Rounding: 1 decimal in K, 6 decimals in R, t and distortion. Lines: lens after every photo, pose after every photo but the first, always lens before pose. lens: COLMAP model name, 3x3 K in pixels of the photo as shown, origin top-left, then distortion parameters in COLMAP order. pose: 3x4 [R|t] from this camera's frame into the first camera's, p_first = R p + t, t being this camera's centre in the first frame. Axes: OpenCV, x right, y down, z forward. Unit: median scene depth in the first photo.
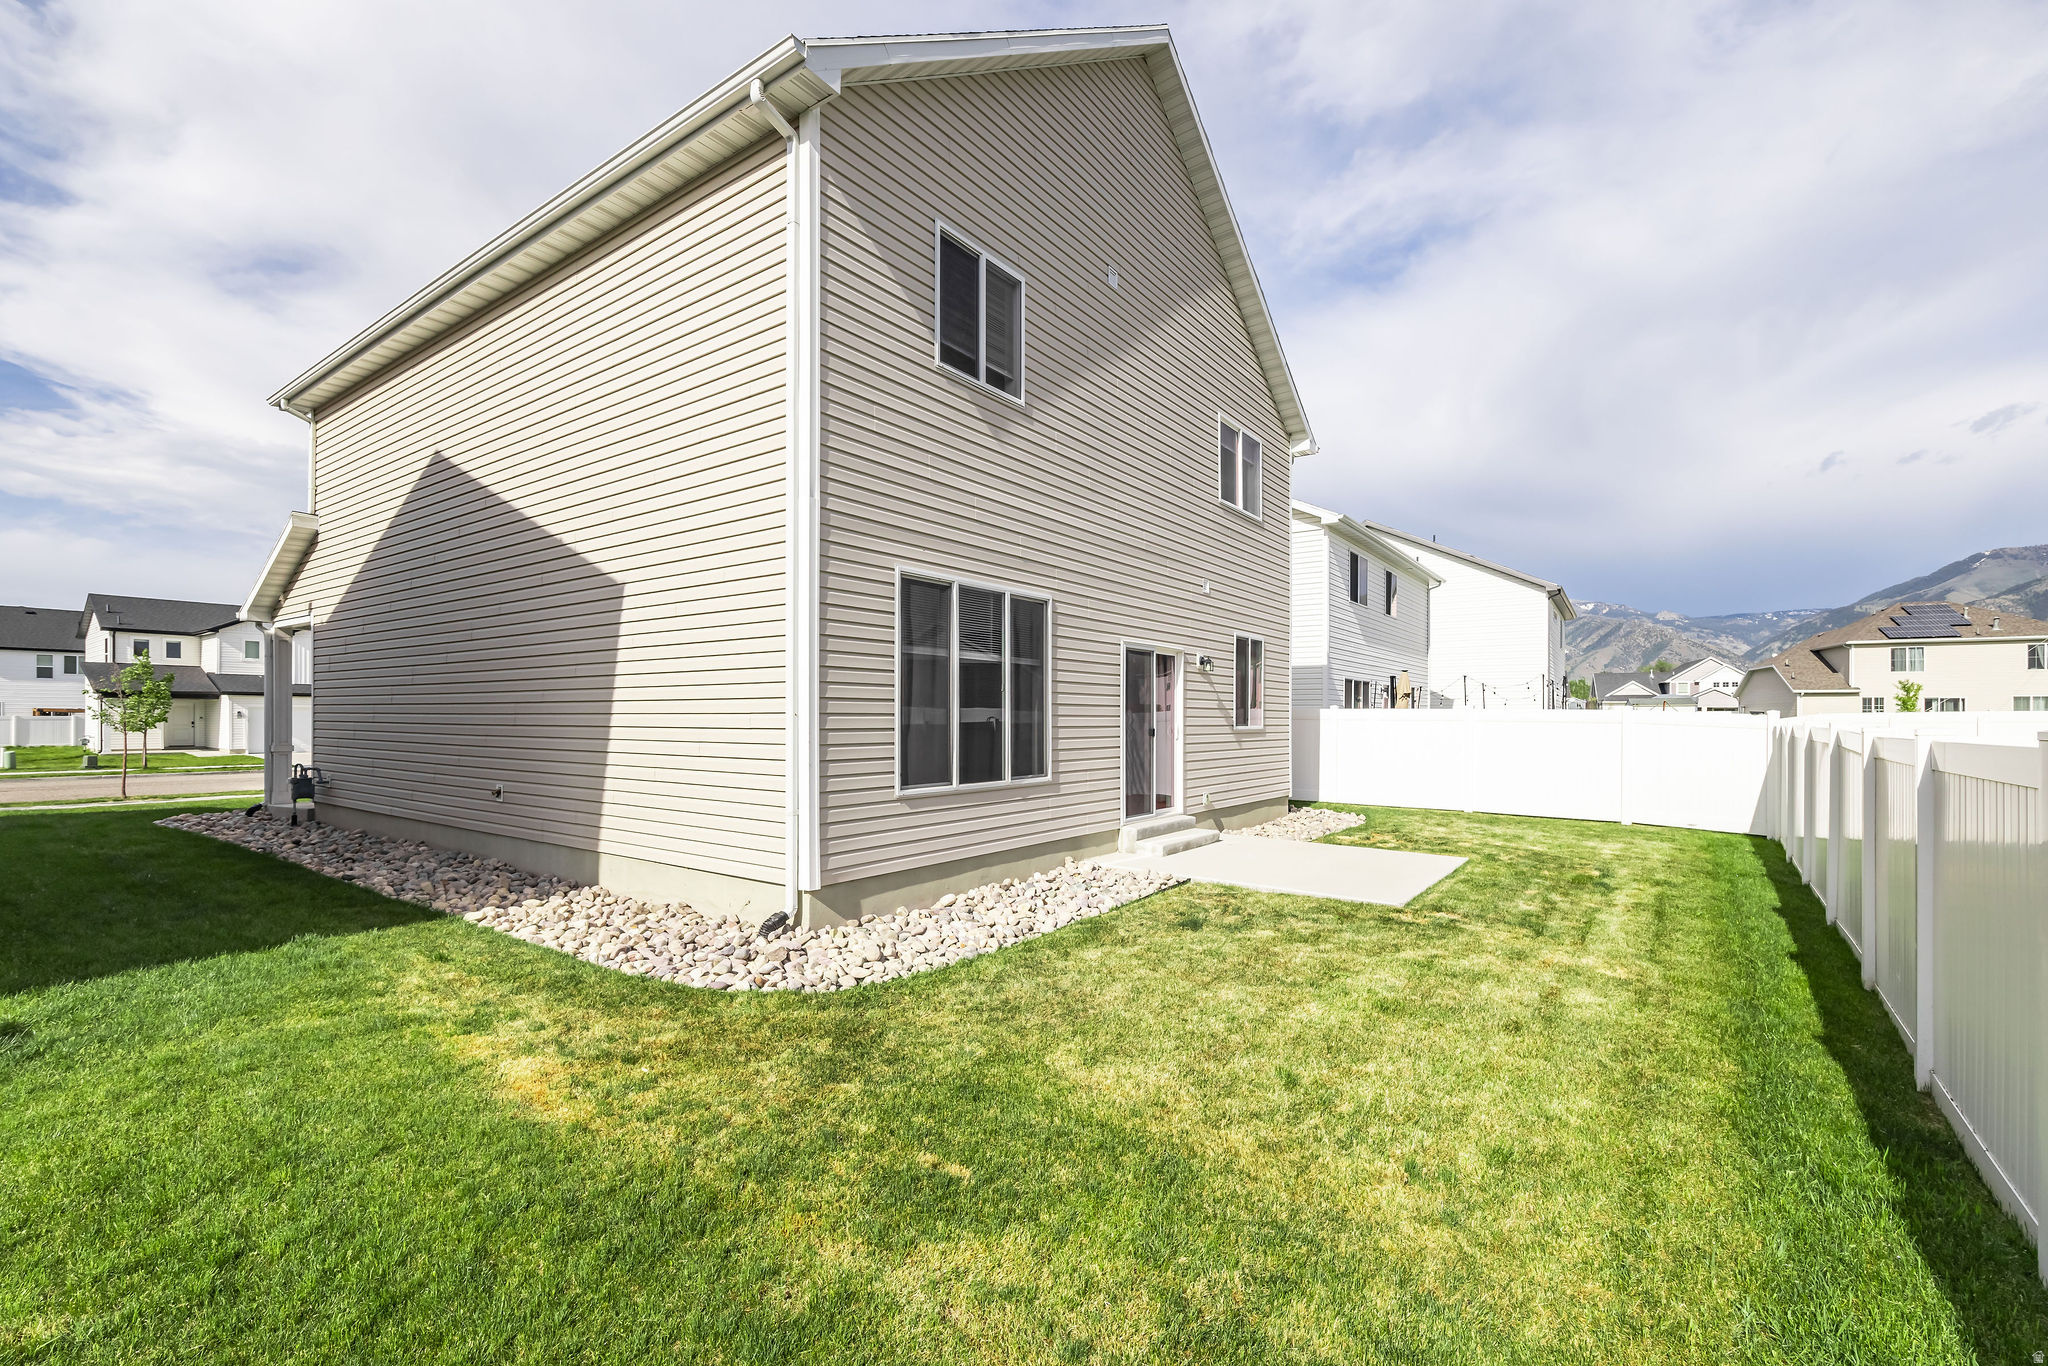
lens RADIAL K [[927.8, 0, 1024.7], [0, 927.8, 729.3], [0, 0, 1]] dist [0.000264, 0.000054]
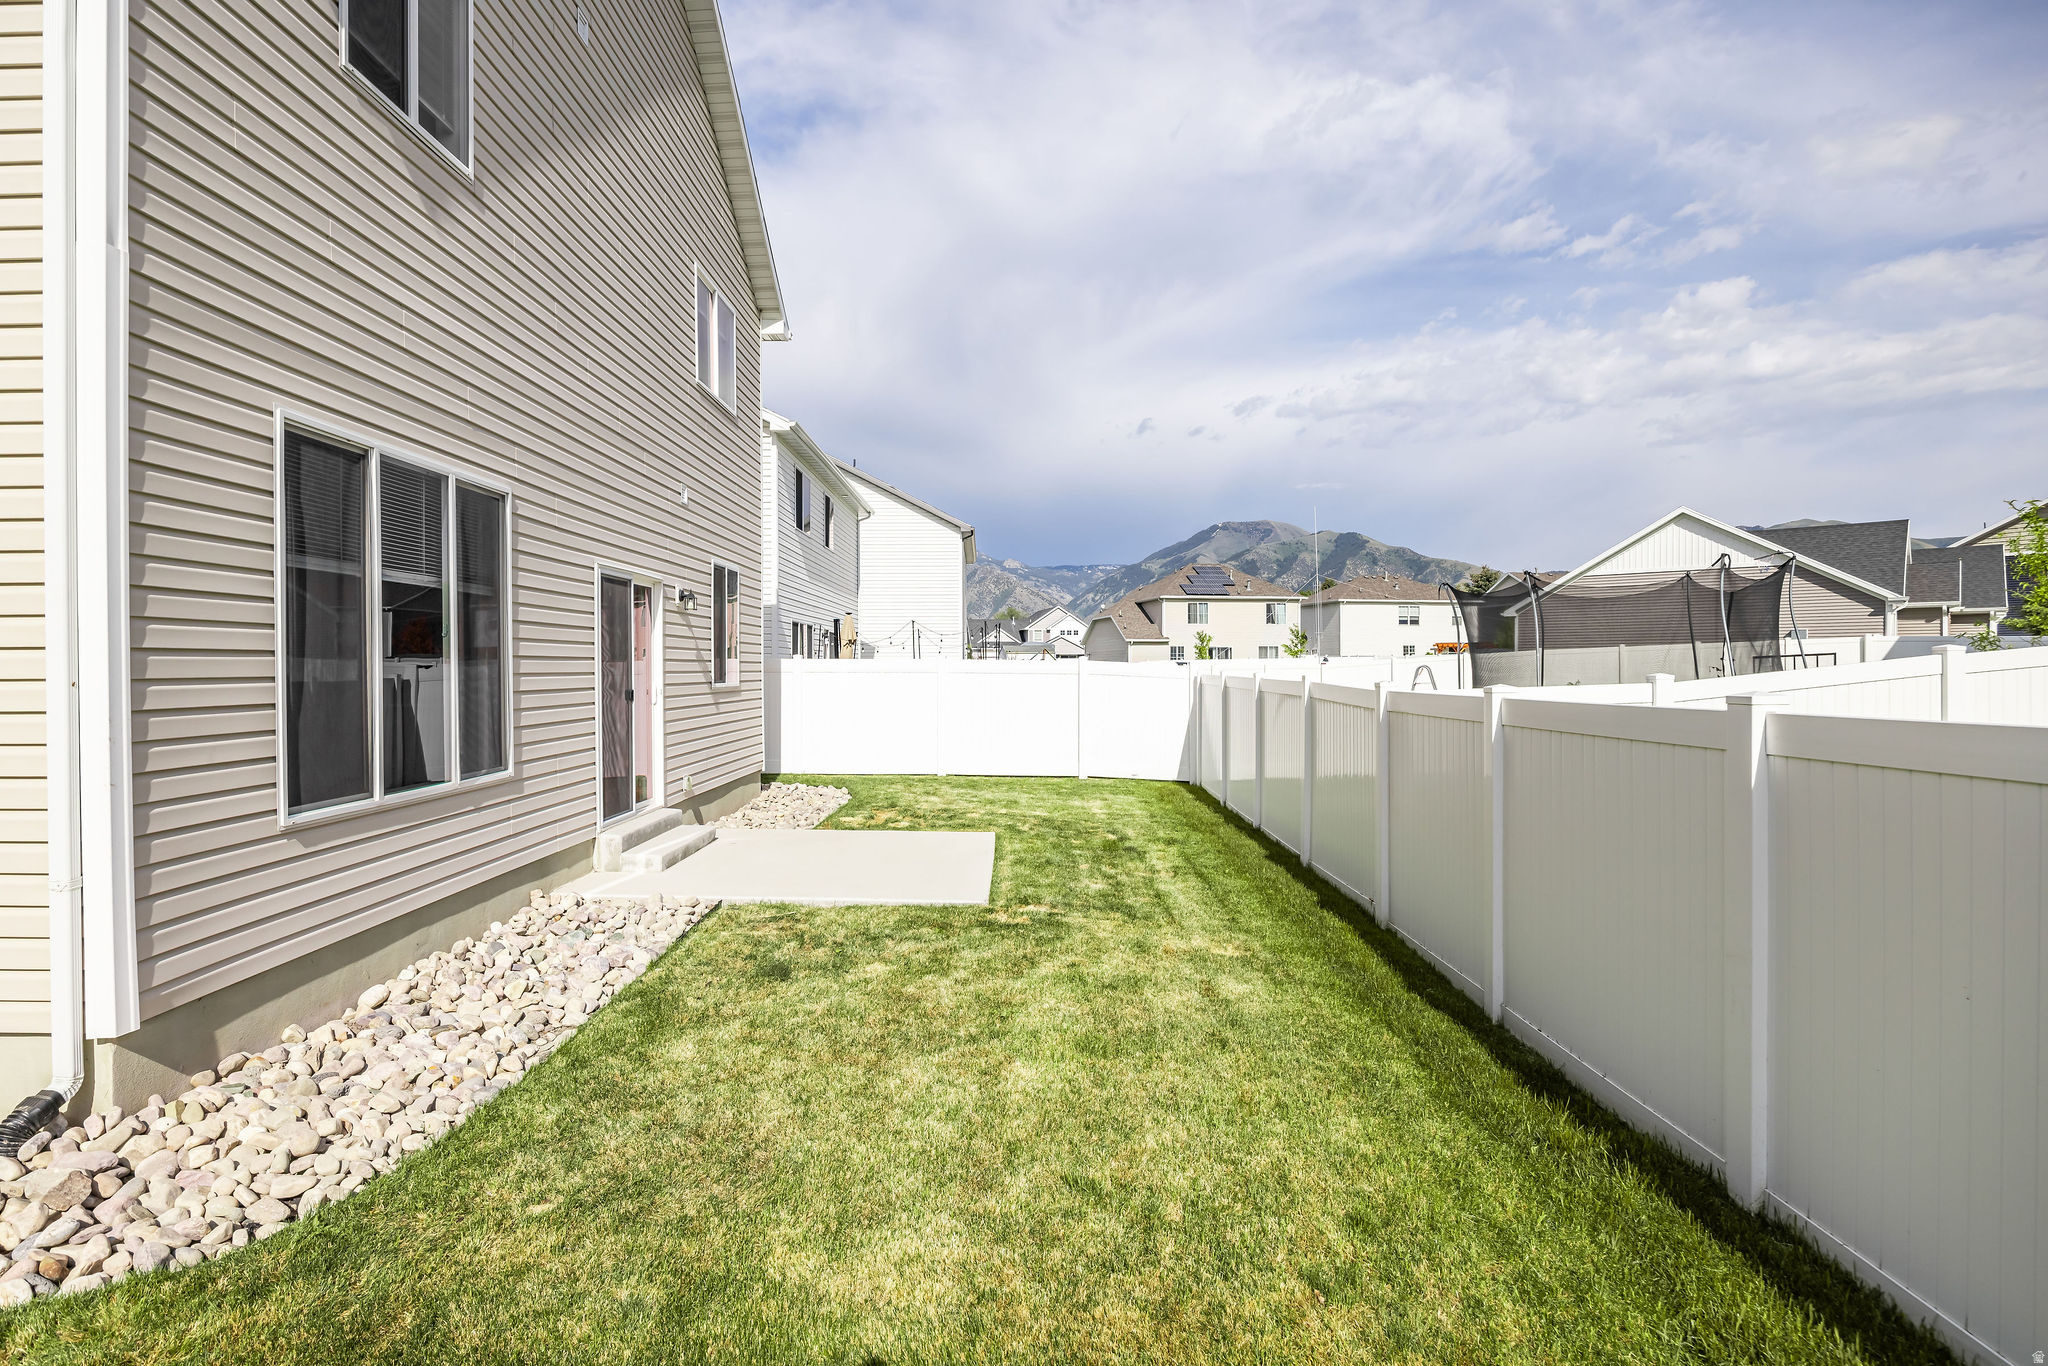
lens RADIAL K [[1104.7, 0, 1024.0], [0, 1104.7, 683.0], [0, 0, 1]] dist [-0.007296, -0.001019]
pose [[0.812081, -0.011484, 0.583431, -0.139515], [0.008776, 0.999934, 0.007466, -0.012594], [-0.583478, -0.000943, 0.812128, 0.187434]]
